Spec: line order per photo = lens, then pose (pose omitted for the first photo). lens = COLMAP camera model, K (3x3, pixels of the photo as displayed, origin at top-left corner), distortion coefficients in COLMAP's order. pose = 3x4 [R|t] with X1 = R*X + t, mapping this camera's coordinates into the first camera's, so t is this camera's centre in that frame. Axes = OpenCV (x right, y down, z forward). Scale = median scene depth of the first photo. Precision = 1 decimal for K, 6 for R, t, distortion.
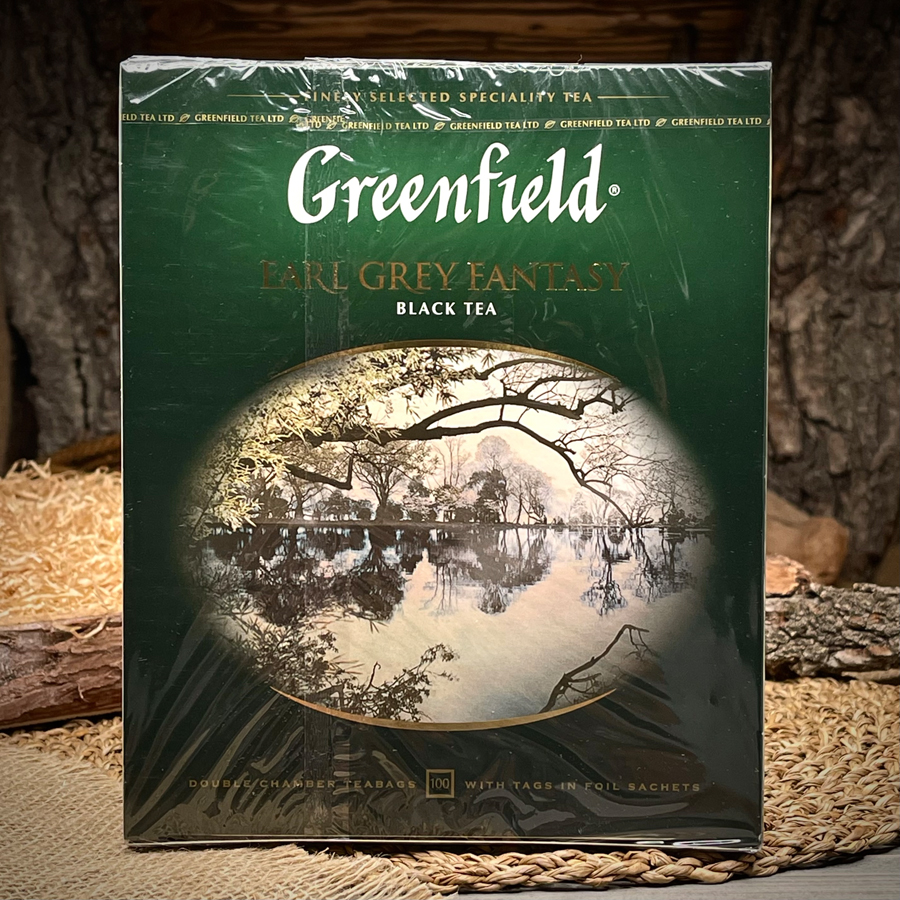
lens RADIAL K [[2139.9, 0, 528.2], [0, 2139.9, 431.7], [0, 0, 1]] dist [0.077298, 0.000000]
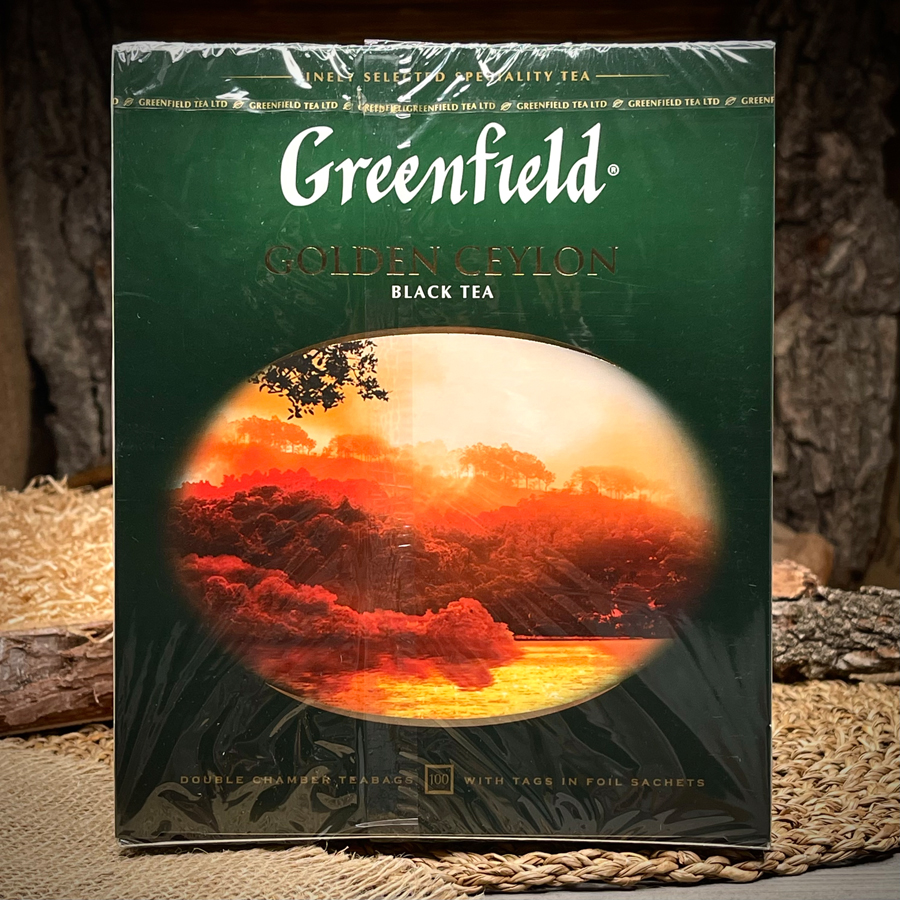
lens RADIAL K [[1938.7, 0, 497.0], [0, 1938.7, 457.2], [0, 0, 1]] dist [0.063183, 0.000000]
pose [[0.999966, -0.006943, -0.004489, -0.014987], [0.006887, 0.999898, -0.012474, 0.020353], [0.004575, 0.012442, 0.999912, 0.084693]]
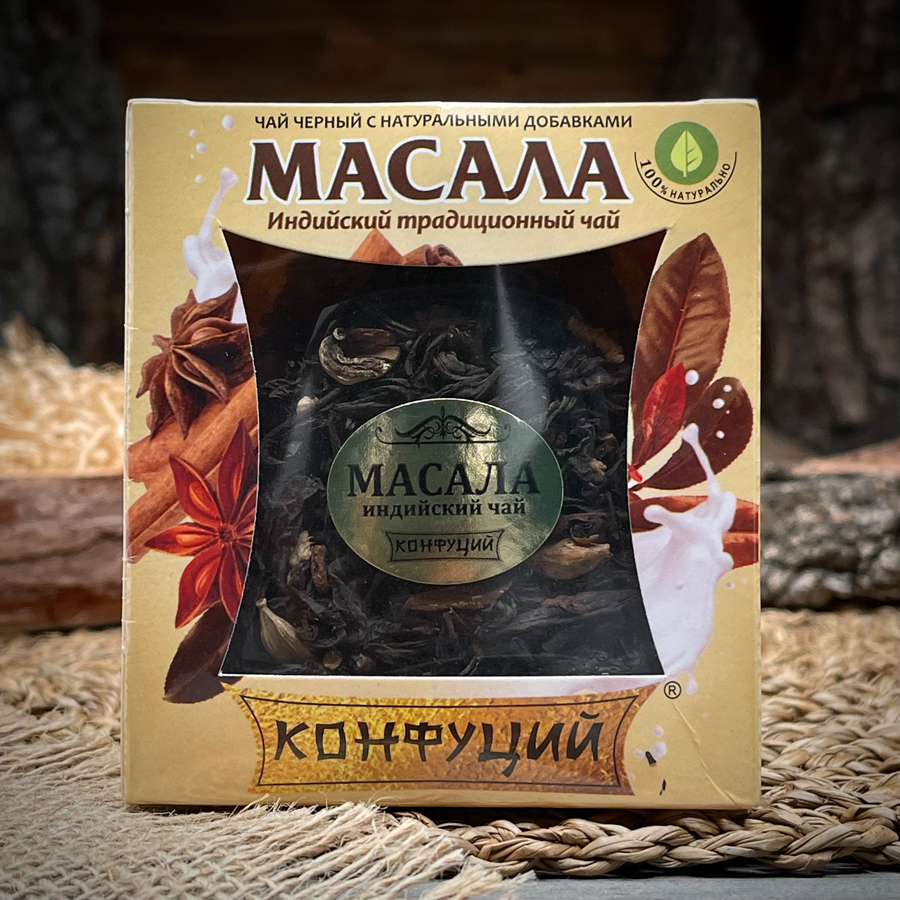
lens RADIAL K [[1989.5, 0, 478.9], [0, 1989.5, 460.2], [0, 0, 1]] dist [0.063625, 0.000000]
pose [[0.999987, 0.005108, -0.000388, -0.031940], [-0.005121, 0.998619, -0.052293, 0.102577], [0.000120, 0.052294, 0.998632, 0.383019]]
